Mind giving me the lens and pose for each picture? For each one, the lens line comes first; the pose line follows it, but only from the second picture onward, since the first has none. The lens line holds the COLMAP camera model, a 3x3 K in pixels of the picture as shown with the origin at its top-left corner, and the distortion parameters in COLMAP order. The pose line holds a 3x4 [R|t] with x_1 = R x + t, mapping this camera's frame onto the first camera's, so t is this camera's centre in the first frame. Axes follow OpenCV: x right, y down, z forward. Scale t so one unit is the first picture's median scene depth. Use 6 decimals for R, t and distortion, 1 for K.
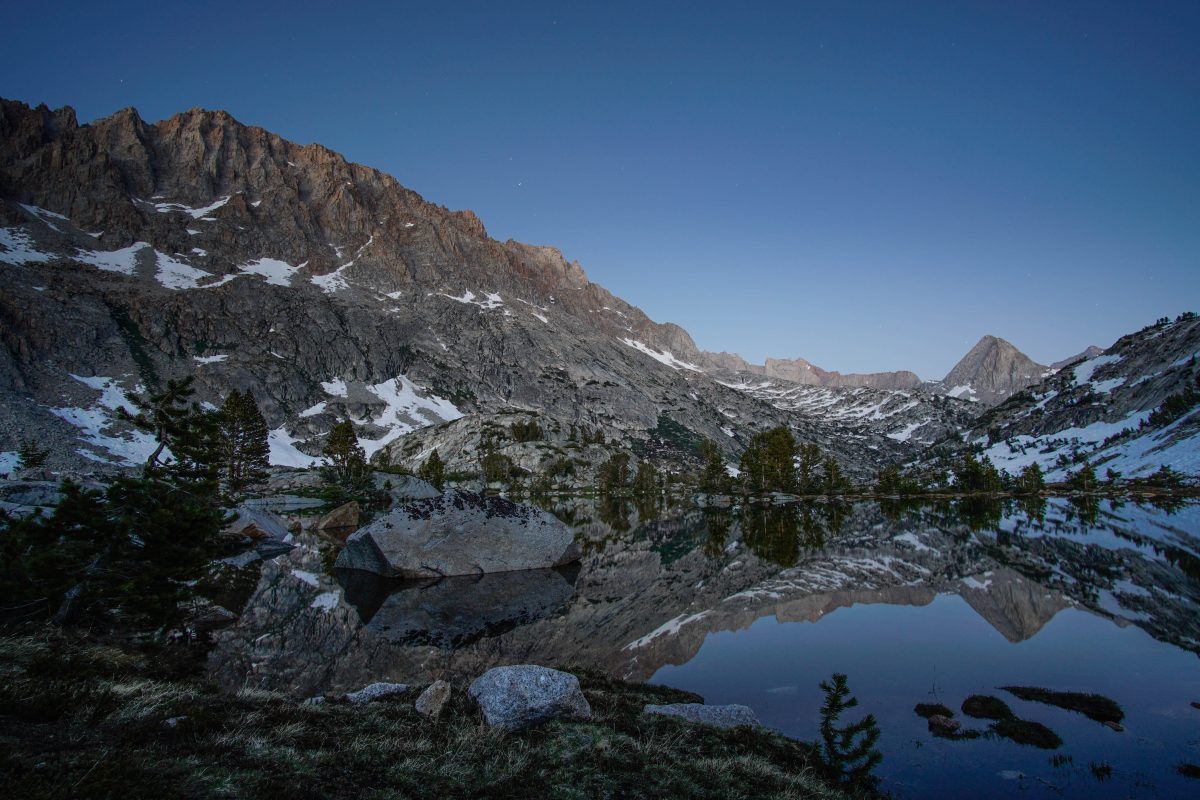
lens RADIAL K [[651.3, 0, 600.0], [0, 651.3, 400.0], [0, 0, 1]] dist [-0.020578, 0.002046]
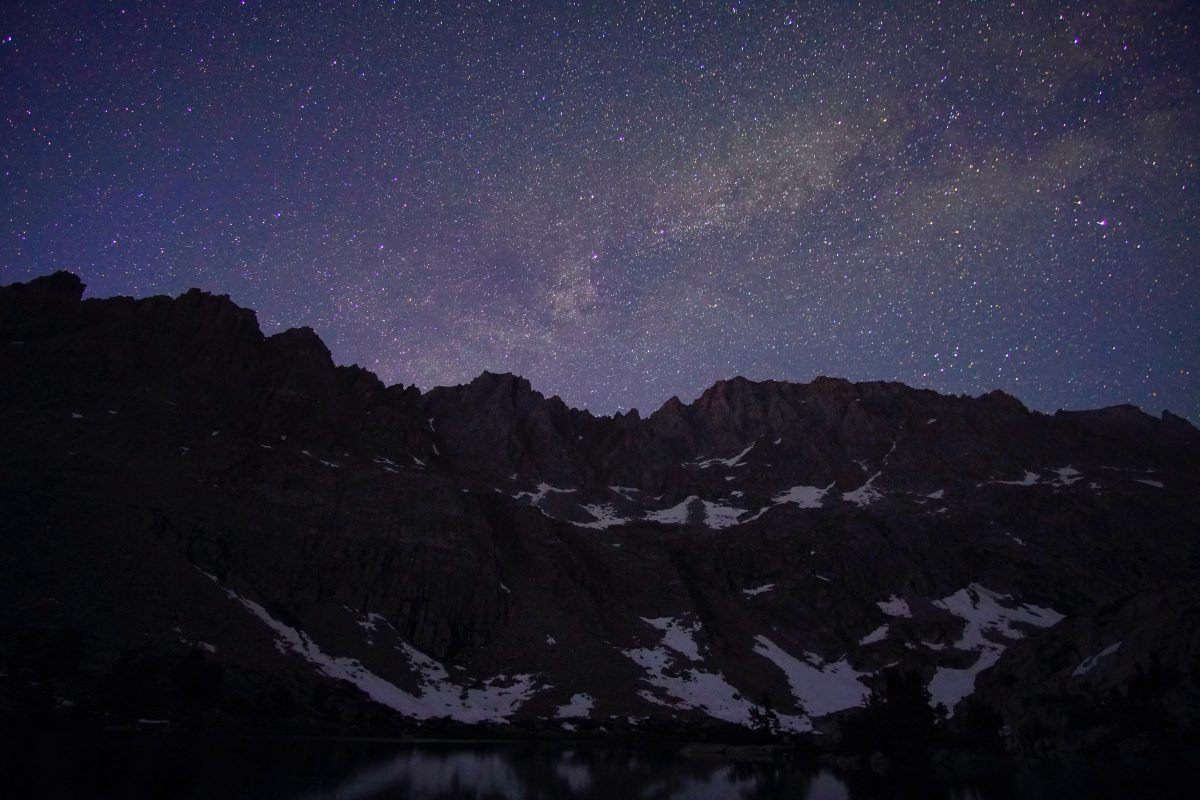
lens RADIAL K [[651.3, 0, 600.0], [0, 651.3, 400.0], [0, 0, 1]] dist [-0.020578, 0.002046]
pose [[0.694377, -0.324099, -0.642495, -0.044147], [0.080573, 0.922238, -0.378133, 0.017719], [0.715087, 0.210800, 0.666494, 0.104420]]
